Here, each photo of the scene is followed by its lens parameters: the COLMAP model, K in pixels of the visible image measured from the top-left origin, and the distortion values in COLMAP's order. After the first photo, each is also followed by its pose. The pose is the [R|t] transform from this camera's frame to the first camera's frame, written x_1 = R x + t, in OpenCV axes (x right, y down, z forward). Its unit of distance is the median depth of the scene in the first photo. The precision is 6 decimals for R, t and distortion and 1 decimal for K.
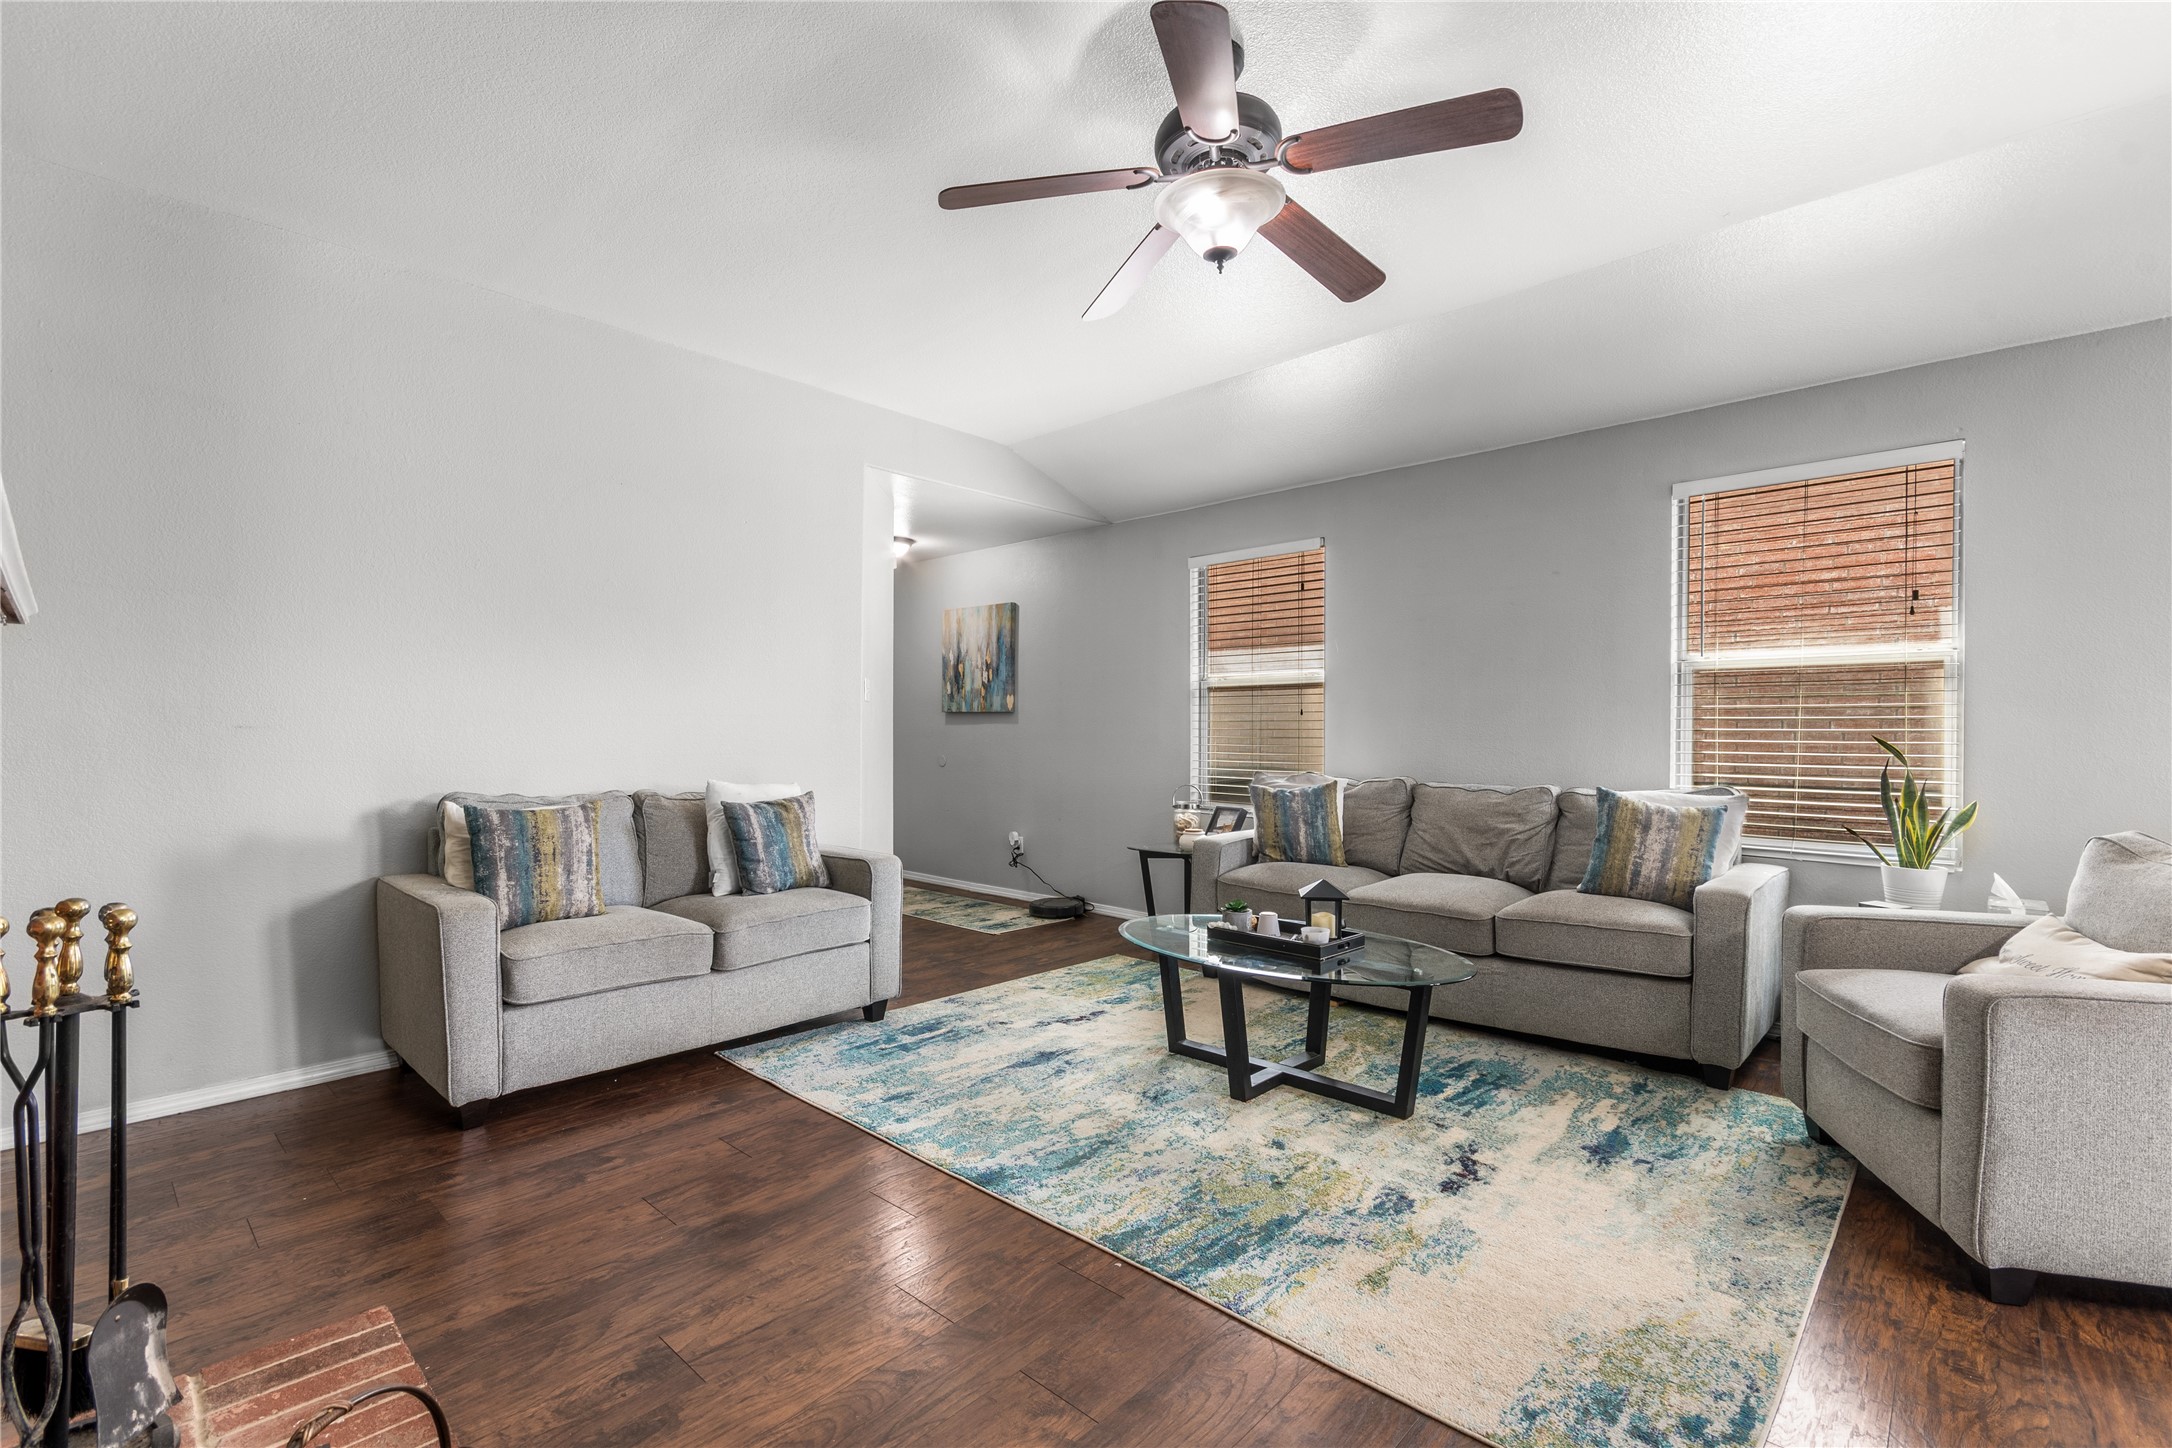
lens RADIAL K [[959.7, 0, 1087.0], [0, 959.7, 735.2], [0, 0, 1]] dist [0.000517, -0.000049]
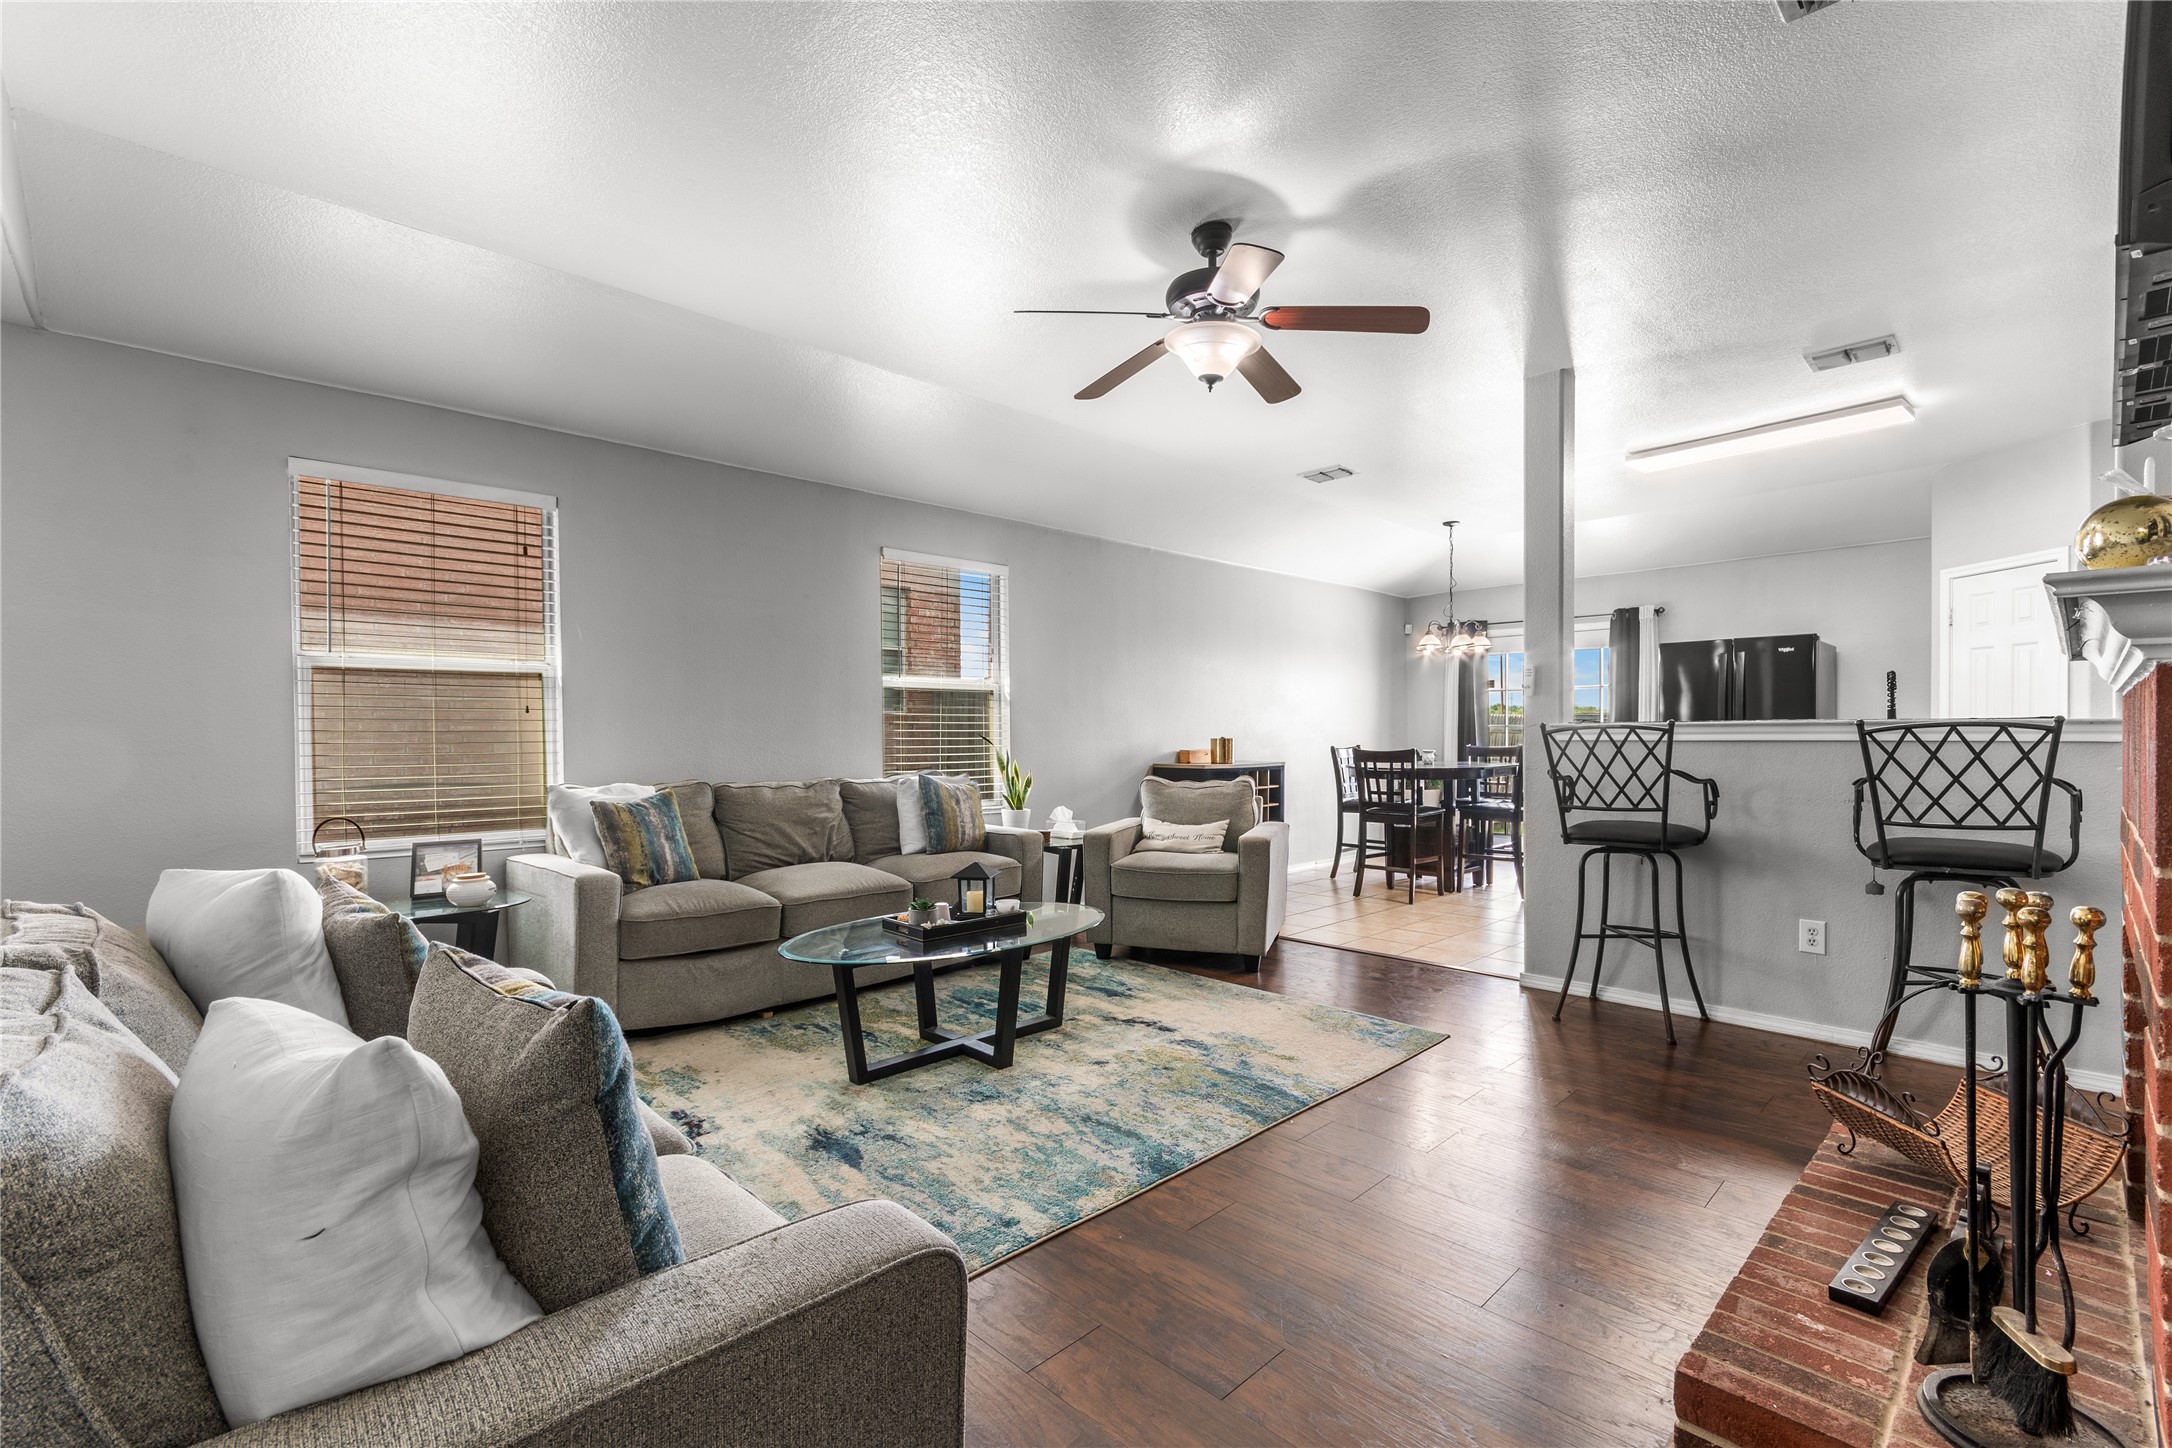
lens RADIAL K [[959.7, 0, 1091.6], [0, 959.7, 736.0], [0, 0, 1]] dist [0.000517, -0.000049]
pose [[0.038990, -0.005207, 0.999226, -0.965858], [0.007779, 0.999958, 0.004908, -0.004251], [-0.999209, 0.007581, 0.039028, 0.884596]]
